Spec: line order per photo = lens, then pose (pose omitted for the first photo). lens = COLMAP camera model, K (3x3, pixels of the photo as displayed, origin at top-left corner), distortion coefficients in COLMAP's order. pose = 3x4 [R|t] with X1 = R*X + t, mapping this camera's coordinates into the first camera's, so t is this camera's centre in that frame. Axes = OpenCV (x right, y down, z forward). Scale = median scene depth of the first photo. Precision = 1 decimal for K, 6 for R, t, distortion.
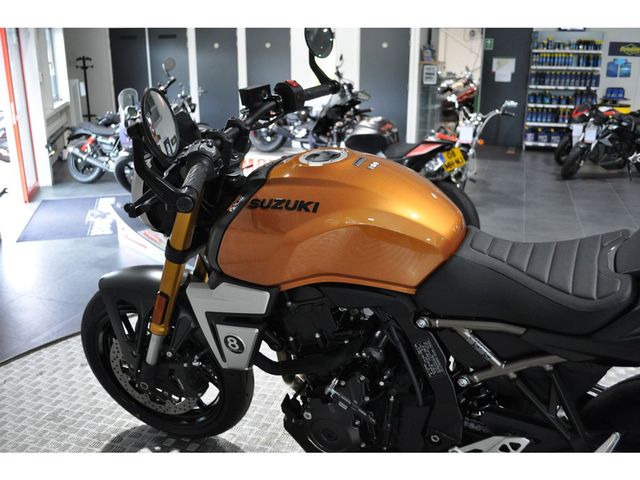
lens RADIAL K [[615.7, 0, 319.2], [0, 615.7, 240.8], [0, 0, 1]] dist [-0.043828, 0.000000]
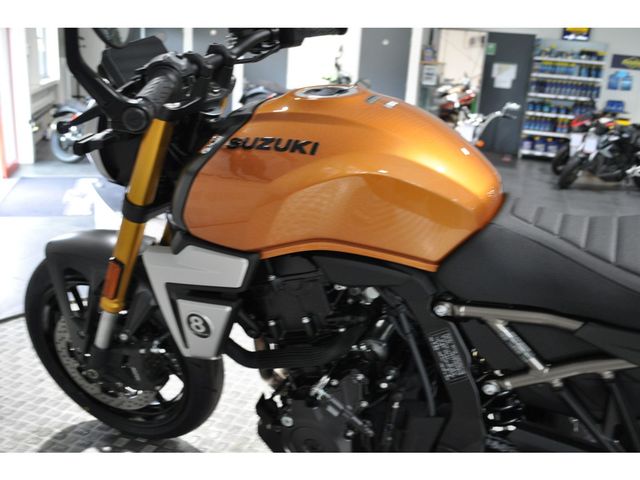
lens RADIAL K [[615.7, 0, 321.1], [0, 615.7, 239.2], [0, 0, 1]] dist [-0.043828, 0.000000]
pose [[0.998031, 0.057962, 0.023950, -0.006819], [-0.057848, 0.998311, -0.005403, 0.046698], [-0.024223, 0.004007, 0.999699, 0.184524]]
